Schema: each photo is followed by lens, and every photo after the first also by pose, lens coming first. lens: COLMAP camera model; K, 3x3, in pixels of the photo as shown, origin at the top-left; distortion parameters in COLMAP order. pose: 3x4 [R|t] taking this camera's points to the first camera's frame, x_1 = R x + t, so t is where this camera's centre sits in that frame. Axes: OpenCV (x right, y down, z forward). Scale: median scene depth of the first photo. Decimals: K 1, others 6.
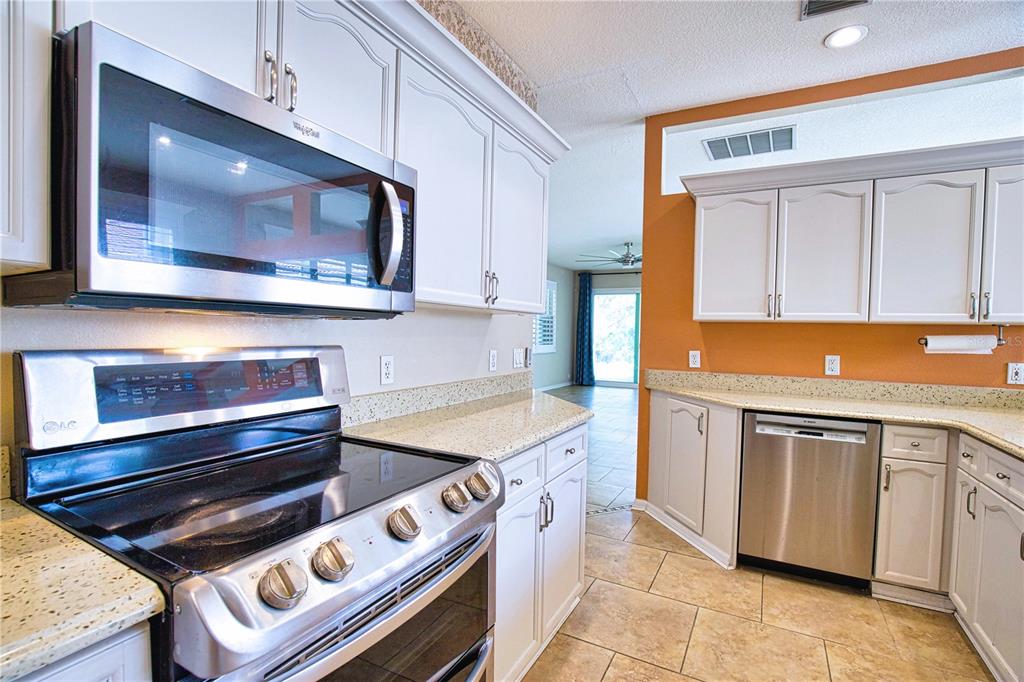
lens RADIAL K [[469.6, 0, 511.3], [0, 469.6, 344.3], [0, 0, 1]] dist [-0.028540, 0.000072]
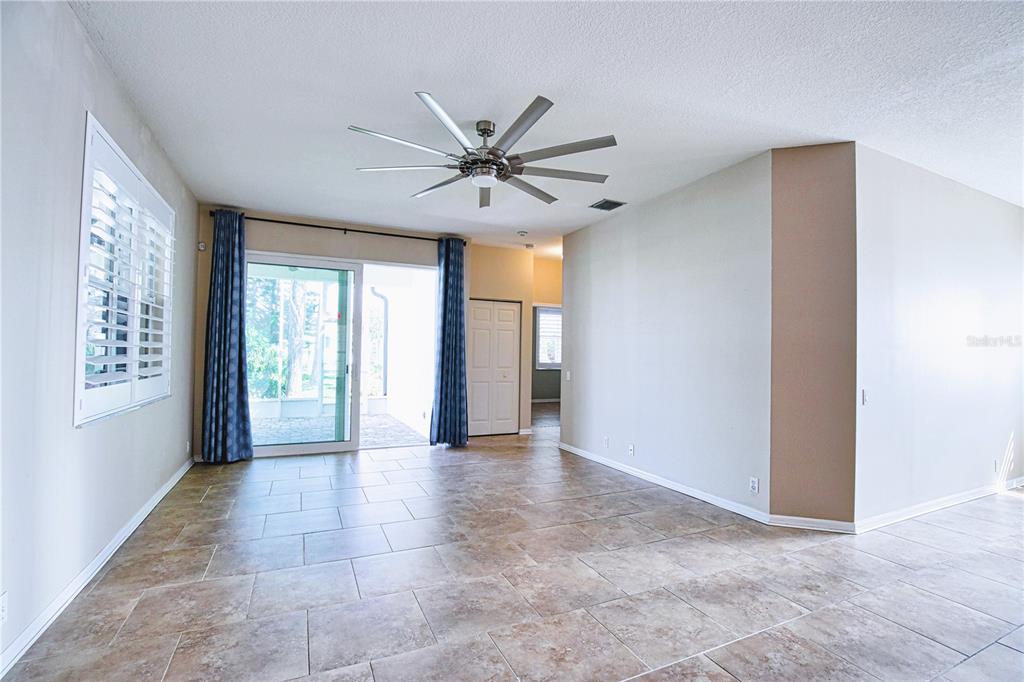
lens RADIAL K [[469.6, 0, 510.1], [0, 469.6, 344.4], [0, 0, 1]] dist [-0.028540, 0.000072]
pose [[0.589191, 0.005586, 0.807974, -0.043425], [0.019828, 0.999575, -0.021370, -0.009972], [-0.807750, 0.028612, 0.588830, 0.536972]]
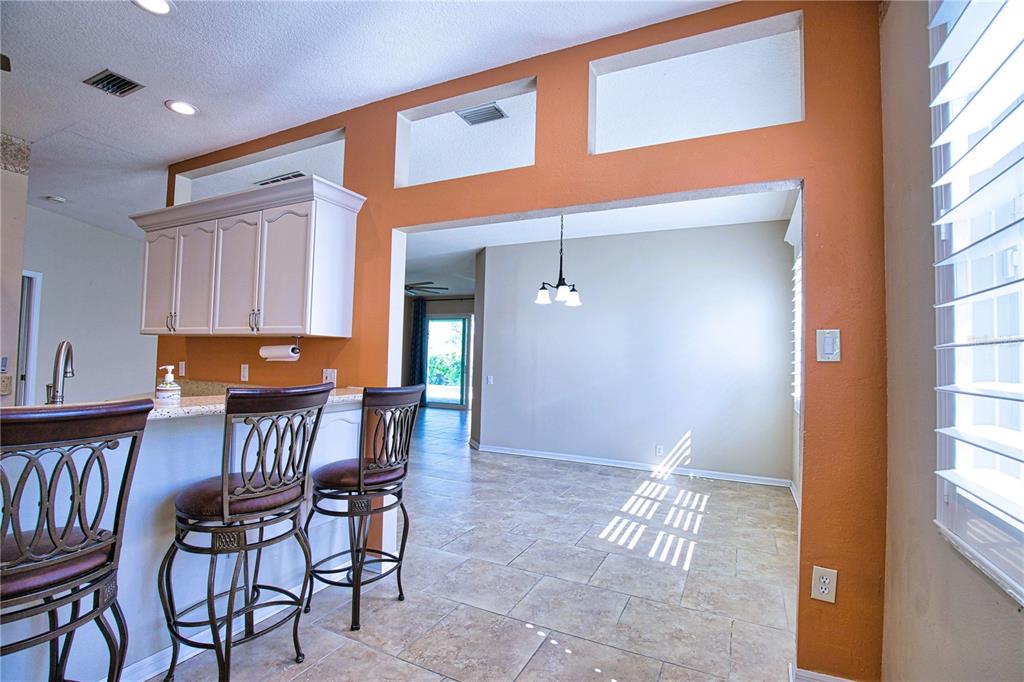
lens RADIAL K [[469.6, 0, 521.8], [0, 469.6, 330.7], [0, 0, 1]] dist [-0.028540, 0.000072]
pose [[0.997576, 0.011659, 0.068604, 0.324518], [-0.005660, 0.996192, -0.086998, 0.009046], [-0.069357, 0.086399, 0.993843, -0.054591]]
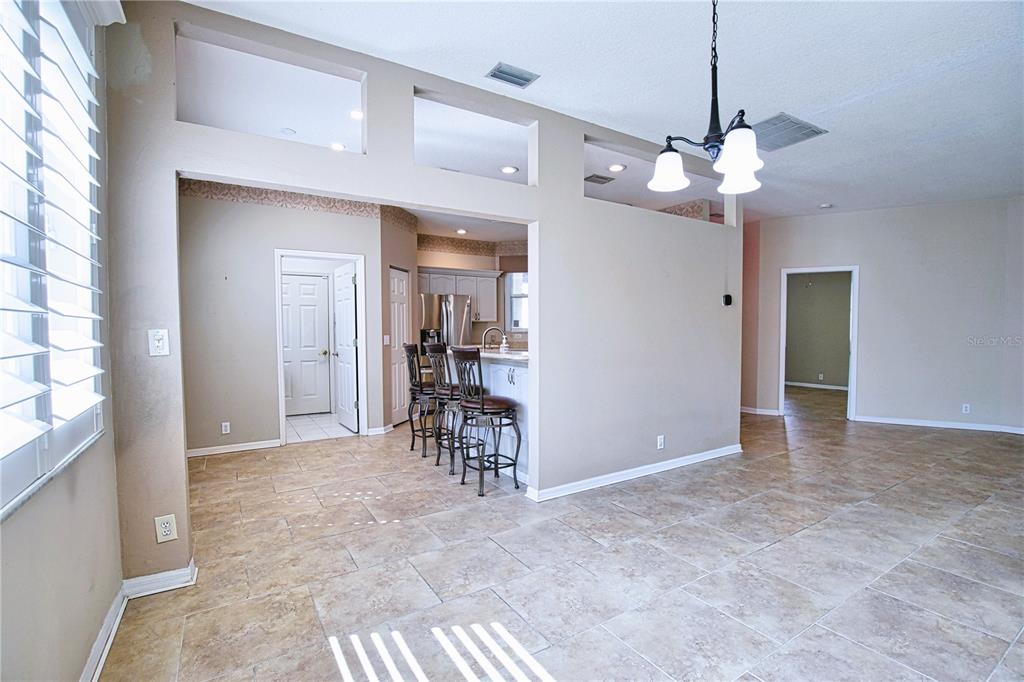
lens RADIAL K [[475.2, 0, 519.2], [0, 475.2, 345.1], [0, 0, 1]] dist [-0.031938, 0.002614]
pose [[-0.475514, 0.014867, -0.879582, 0.552369], [-0.027879, 0.999100, 0.031958, 0.002721], [0.879266, 0.039719, -0.474672, 0.346161]]
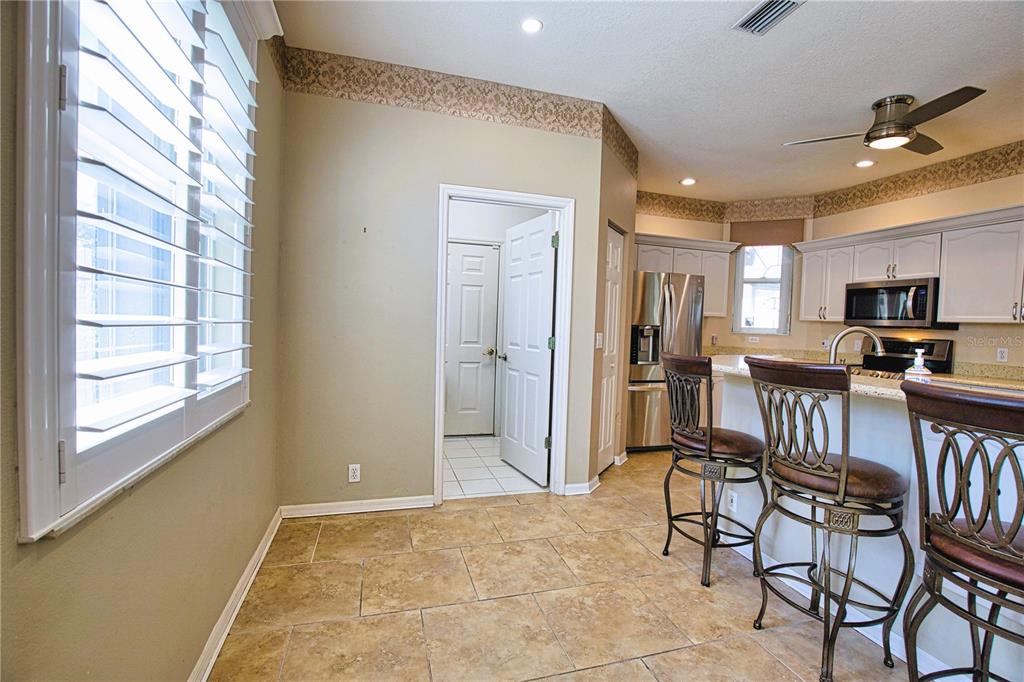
lens RADIAL K [[469.6, 0, 504.0], [0, 469.6, 346.7], [0, 0, 1]] dist [-0.028540, 0.000072]
pose [[-0.710574, -0.006866, -0.703589, 0.432287], [-0.068678, 0.995854, 0.059642, 0.007742], [0.700263, 0.090701, -0.708100, 0.152844]]
